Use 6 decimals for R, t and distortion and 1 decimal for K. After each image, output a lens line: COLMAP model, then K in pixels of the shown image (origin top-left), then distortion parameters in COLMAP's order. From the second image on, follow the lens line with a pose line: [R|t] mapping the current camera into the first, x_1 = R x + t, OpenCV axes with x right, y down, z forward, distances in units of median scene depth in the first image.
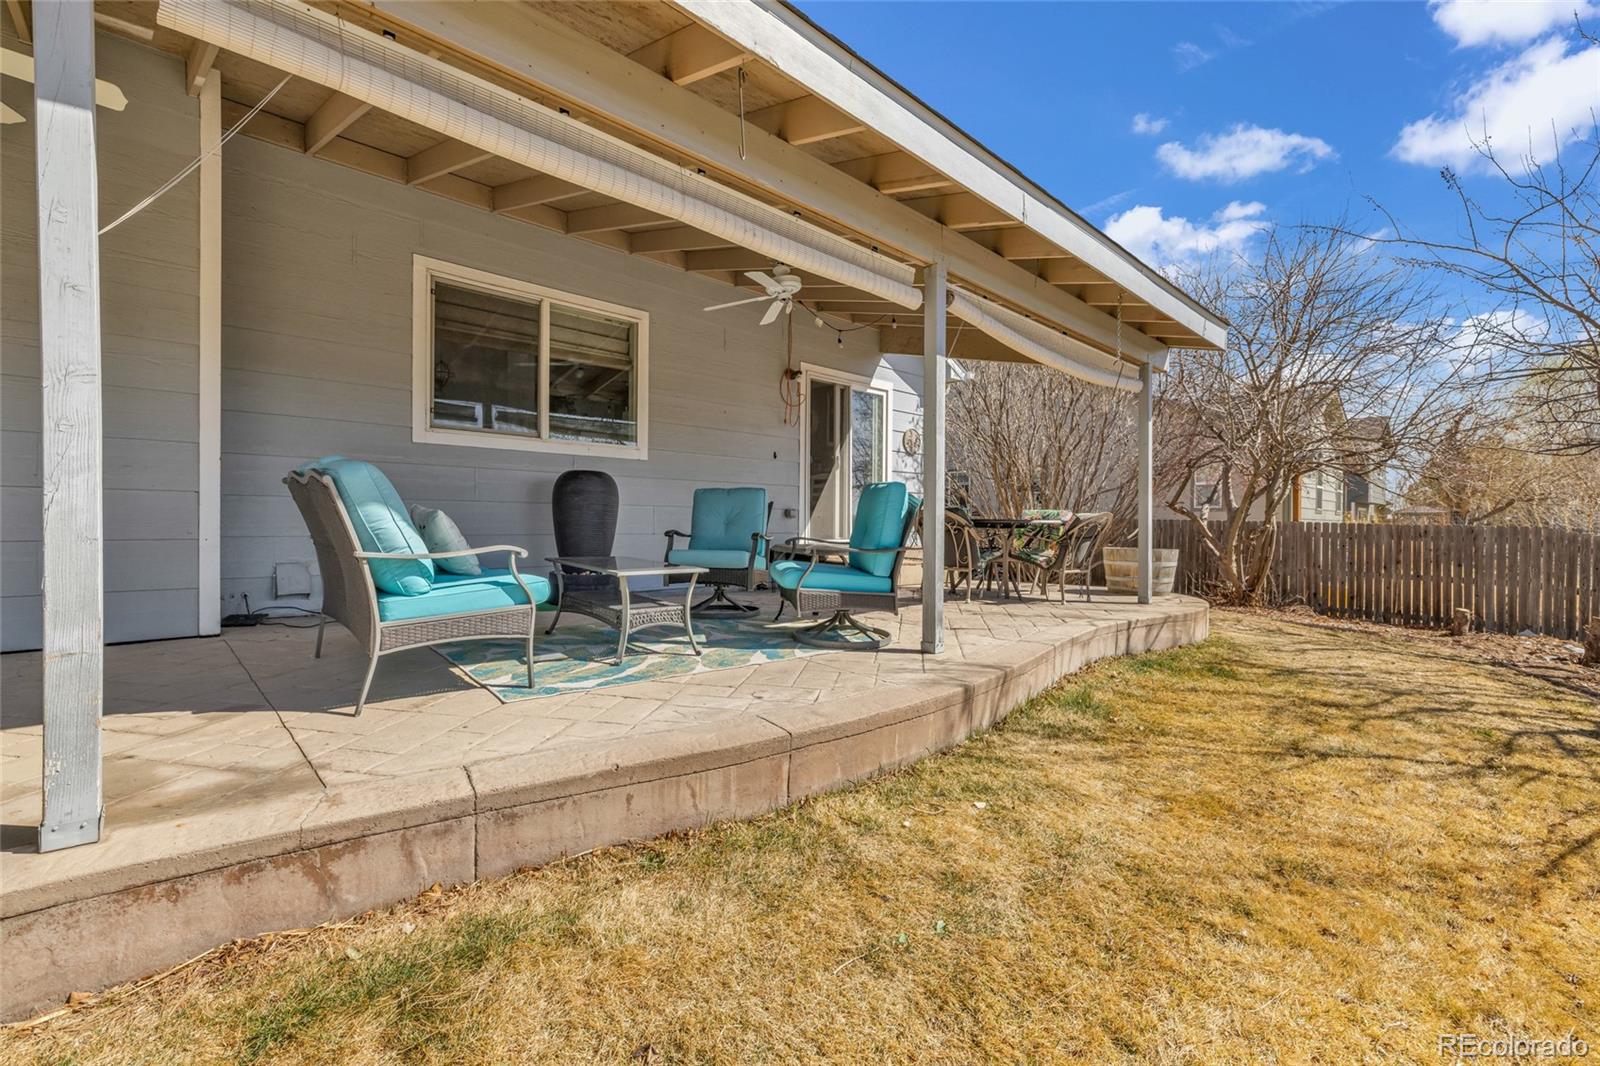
lens RADIAL K [[700.7, 0, 804.8], [0, 700.7, 532.8], [0, 0, 1]] dist [-0.000581, 0.000095]
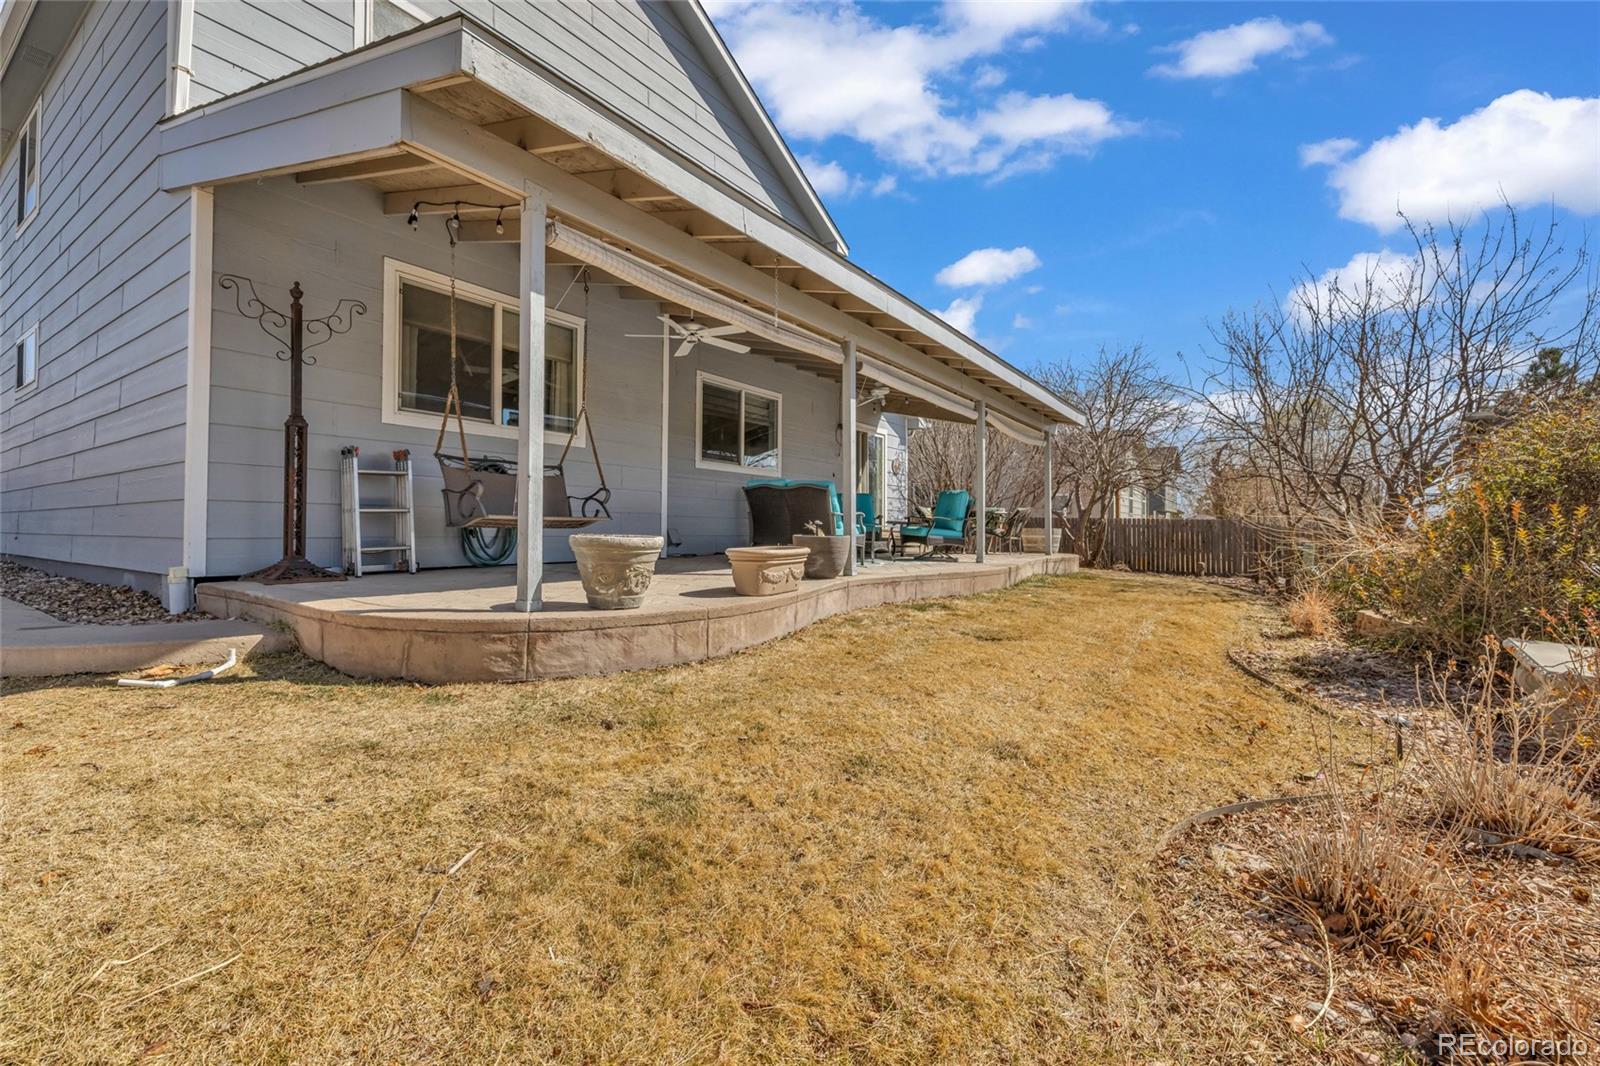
lens RADIAL K [[700.7, 0, 785.3], [0, 700.7, 521.8], [0, 0, 1]] dist [-0.000581, 0.000095]
pose [[0.985607, 0.000419, 0.169053, -0.422042], [0.005283, 0.999432, -0.033272, 0.053020], [-0.168971, 0.033686, 0.985045, -0.595227]]
